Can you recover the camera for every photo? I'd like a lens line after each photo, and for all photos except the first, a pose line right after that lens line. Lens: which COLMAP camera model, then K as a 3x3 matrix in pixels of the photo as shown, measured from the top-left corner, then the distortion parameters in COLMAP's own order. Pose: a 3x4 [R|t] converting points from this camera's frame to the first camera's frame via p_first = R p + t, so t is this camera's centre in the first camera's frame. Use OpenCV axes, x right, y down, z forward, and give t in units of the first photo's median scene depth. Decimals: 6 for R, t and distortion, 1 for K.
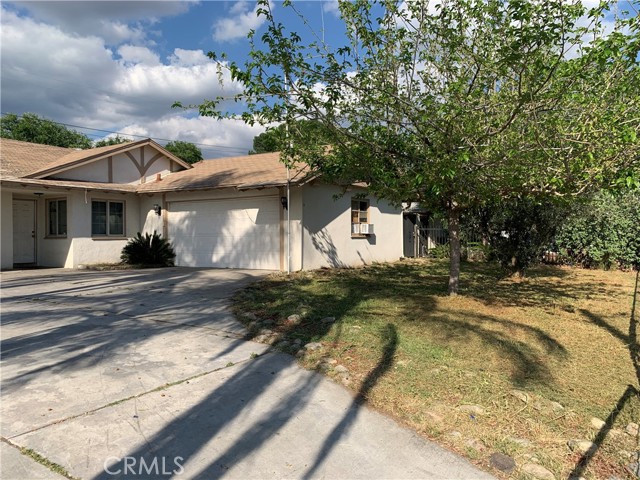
lens RADIAL K [[491.6, 0, 315.9], [0, 491.6, 236.5], [0, 0, 1]] dist [0.015454, -0.007669]
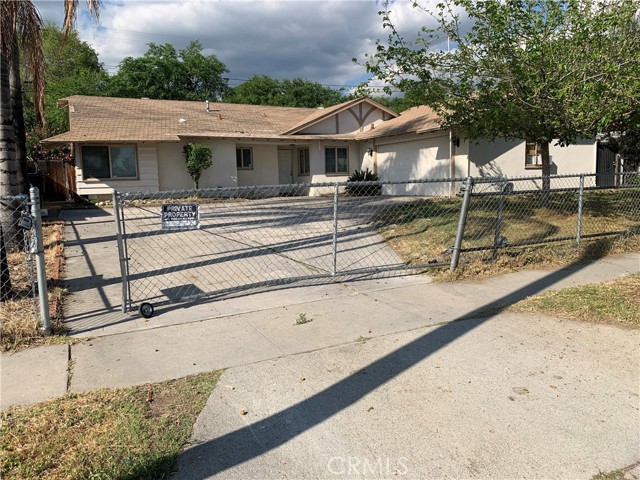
lens RADIAL K [[482.9, 0, 320.0], [0, 482.9, 240.0], [0, 0, 1]] dist [0.090333, -0.160172]
pose [[0.876383, 0.040913, -0.479874, 0.201719], [0.023094, 0.991669, 0.126723, 0.012589], [0.481061, -0.122140, 0.868137, -0.232043]]
